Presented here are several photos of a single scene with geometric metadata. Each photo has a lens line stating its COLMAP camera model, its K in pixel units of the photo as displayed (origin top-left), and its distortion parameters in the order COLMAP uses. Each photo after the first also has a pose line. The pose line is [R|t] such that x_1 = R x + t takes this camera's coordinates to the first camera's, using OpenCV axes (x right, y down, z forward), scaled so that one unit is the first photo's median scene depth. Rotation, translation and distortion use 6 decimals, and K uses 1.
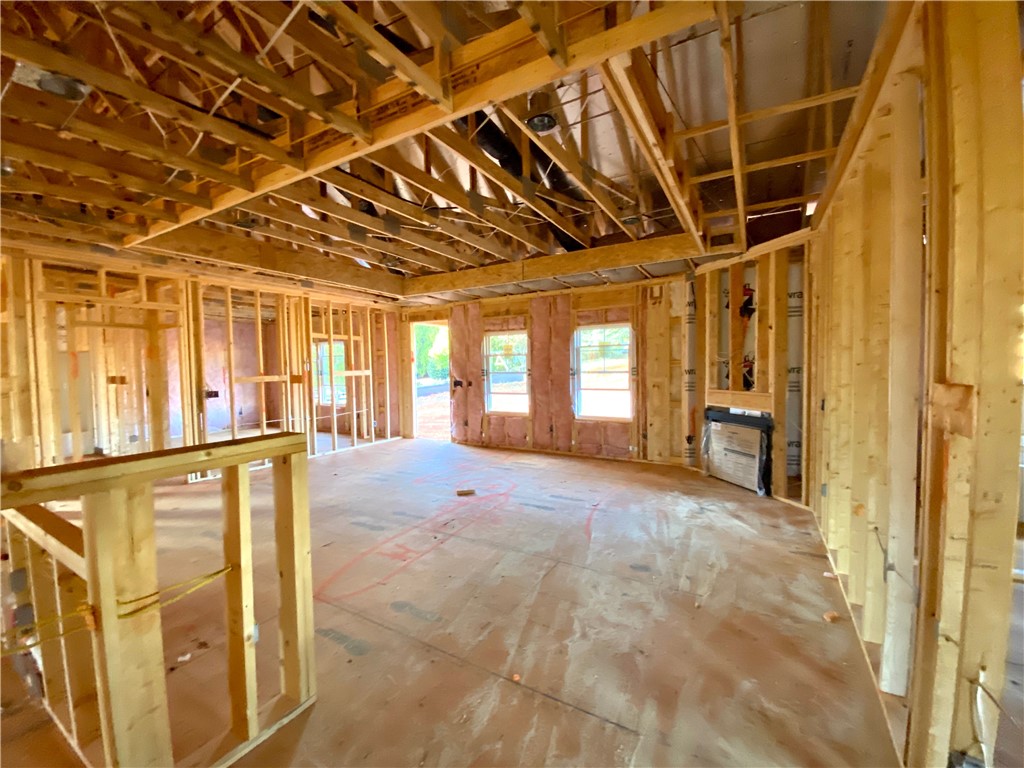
lens RADIAL K [[411.8, 0, 517.9], [0, 411.8, 382.1], [0, 0, 1]] dist [0.060530, -0.046586]
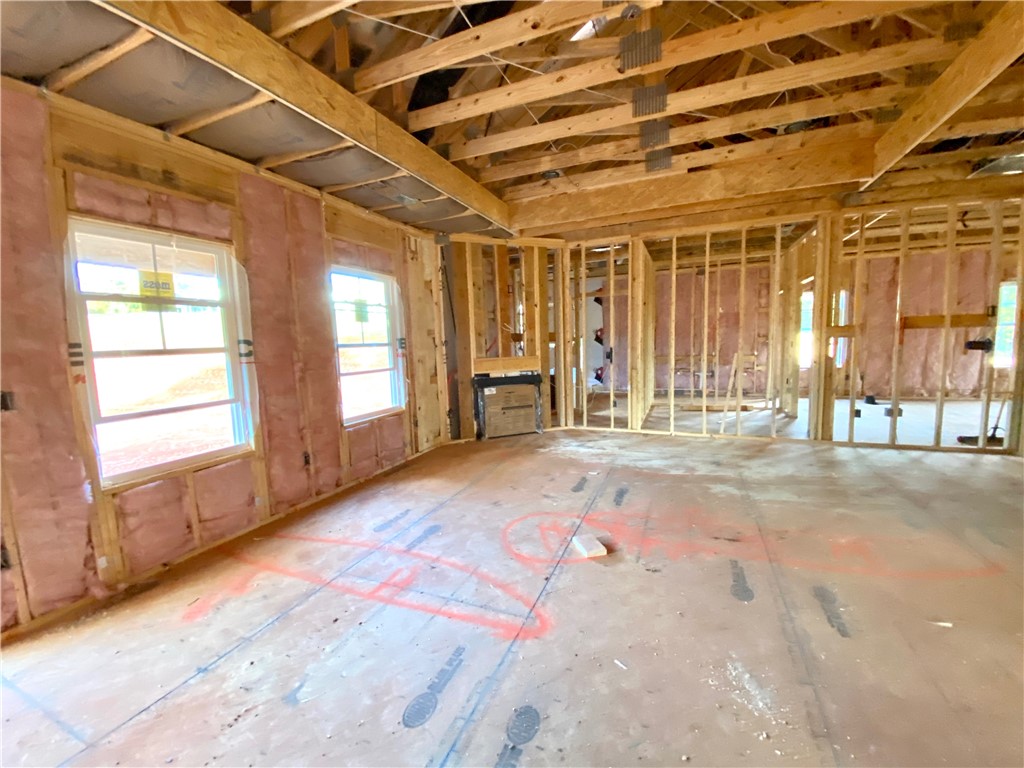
lens RADIAL K [[411.8, 0, 517.9], [0, 411.8, 382.1], [0, 0, 1]] dist [0.060530, -0.046586]
pose [[-0.132690, -0.084388, 0.987559, -0.543164], [0.069048, 0.993161, 0.094145, -0.013027], [-0.988750, 0.080681, -0.125956, 0.964339]]
